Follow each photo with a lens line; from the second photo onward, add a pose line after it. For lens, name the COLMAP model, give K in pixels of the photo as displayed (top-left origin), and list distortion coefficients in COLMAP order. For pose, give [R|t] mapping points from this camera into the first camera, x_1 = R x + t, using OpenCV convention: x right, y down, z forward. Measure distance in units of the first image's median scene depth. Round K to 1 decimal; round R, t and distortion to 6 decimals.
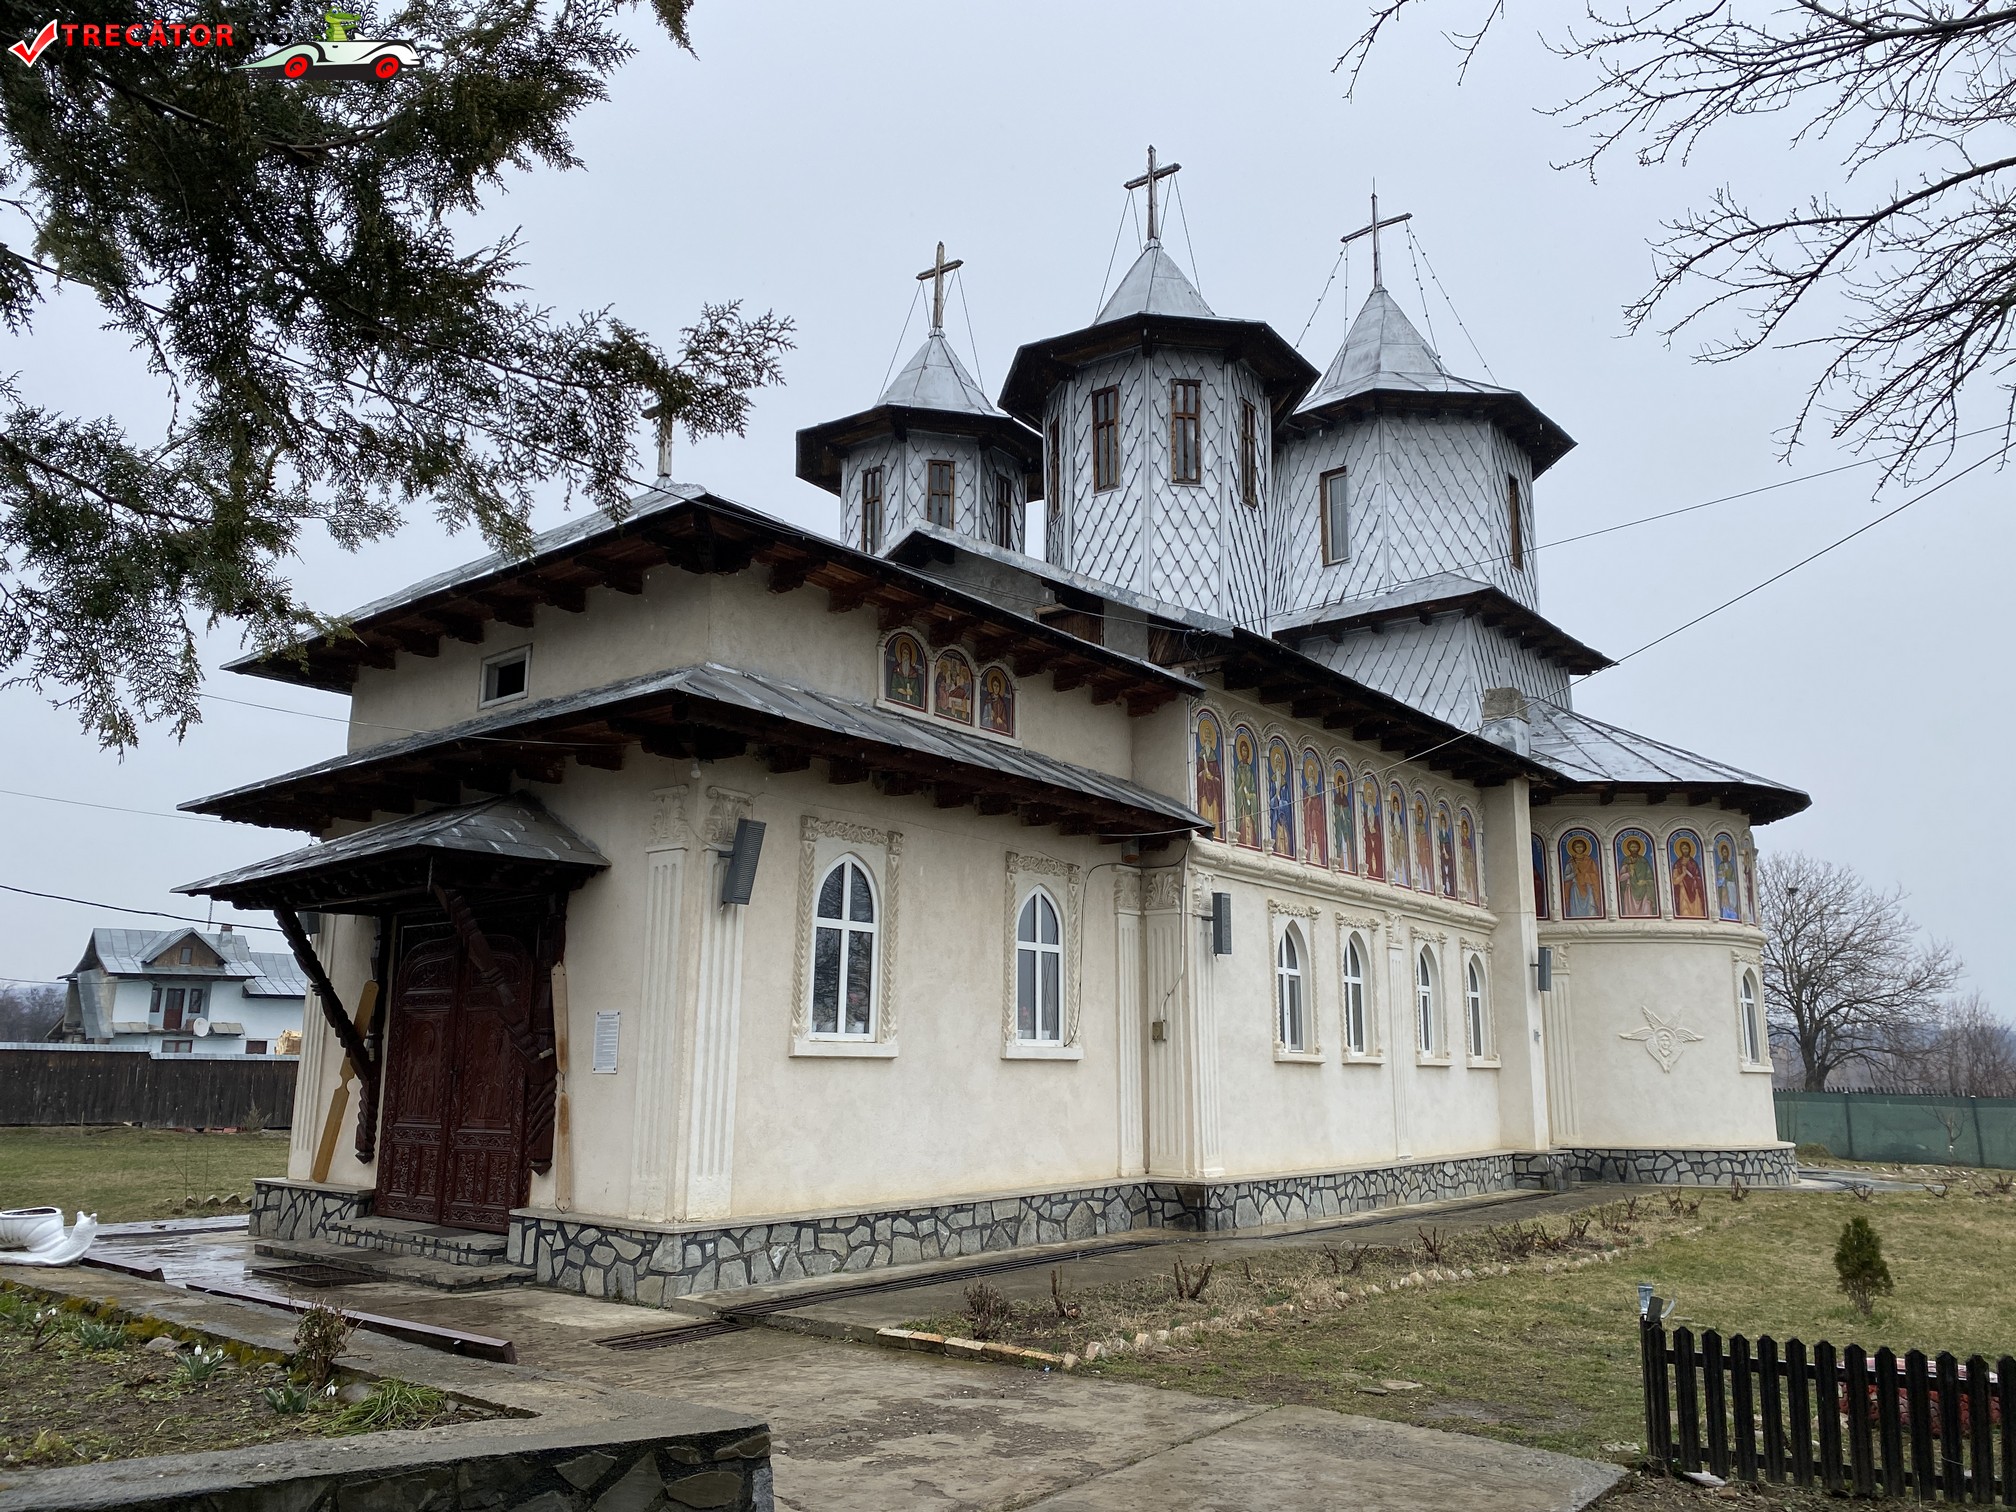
lens RADIAL K [[1492.4, 0, 1012.1], [0, 1492.4, 760.2], [0, 0, 1]] dist [0.126121, -0.013814]
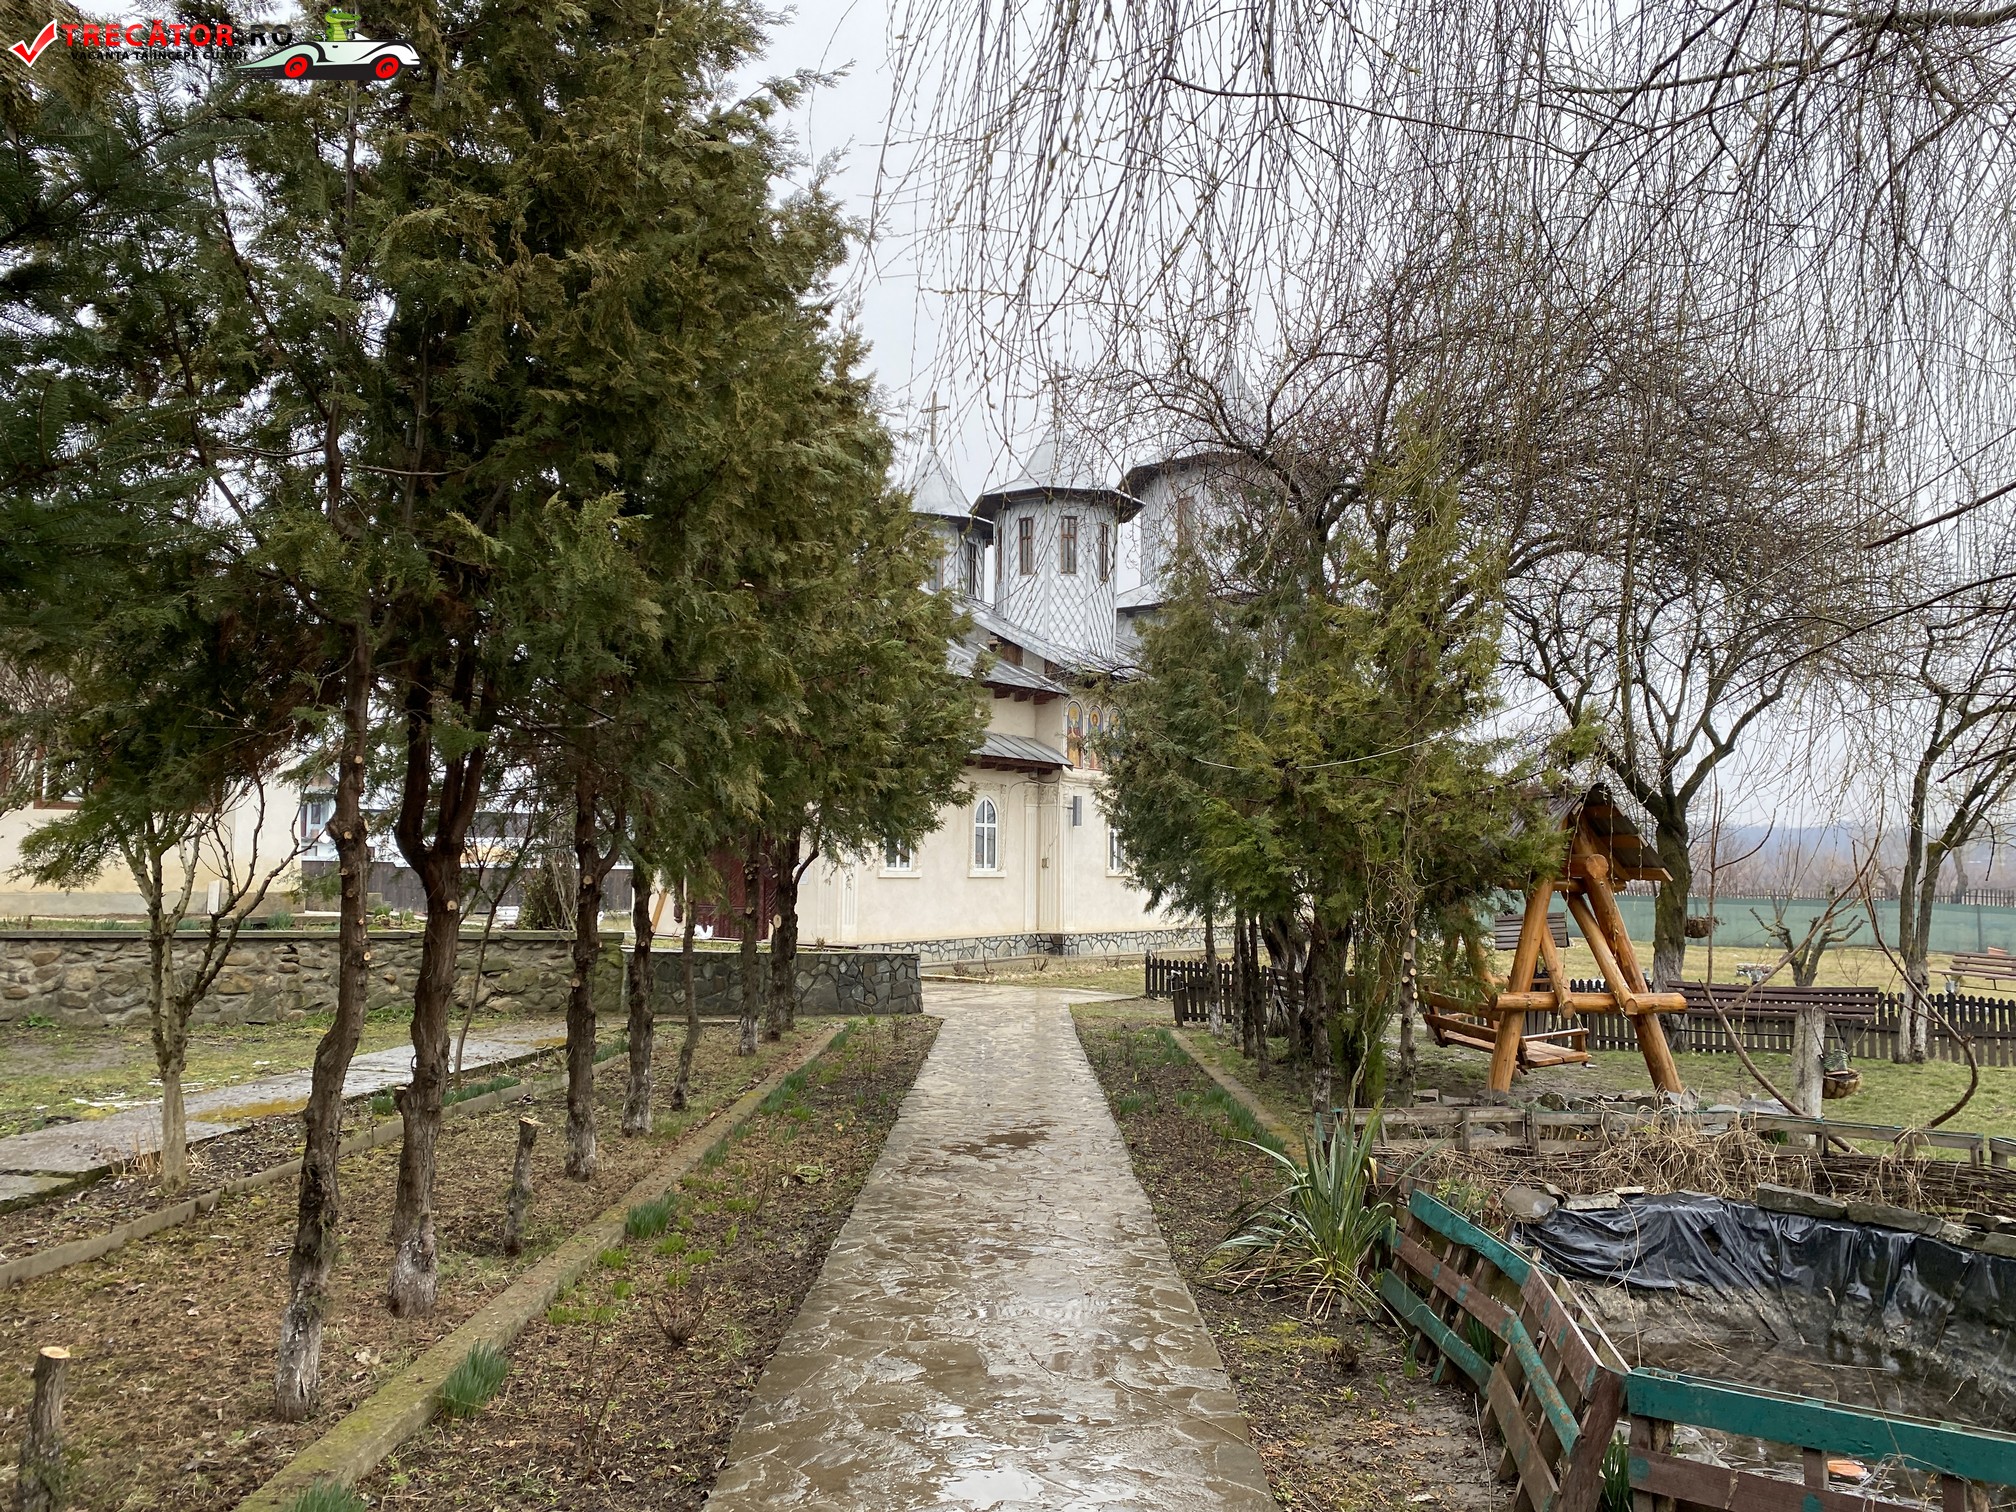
lens RADIAL K [[1492.4, 0, 1020.1], [0, 1492.4, 760.9], [0, 0, 1]] dist [0.126121, -0.013814]
pose [[0.999639, 0.007841, 0.025714, 0.010606], [-0.011293, 0.990510, 0.136975, -0.231052], [-0.024396, -0.137216, 0.990241, -0.976697]]
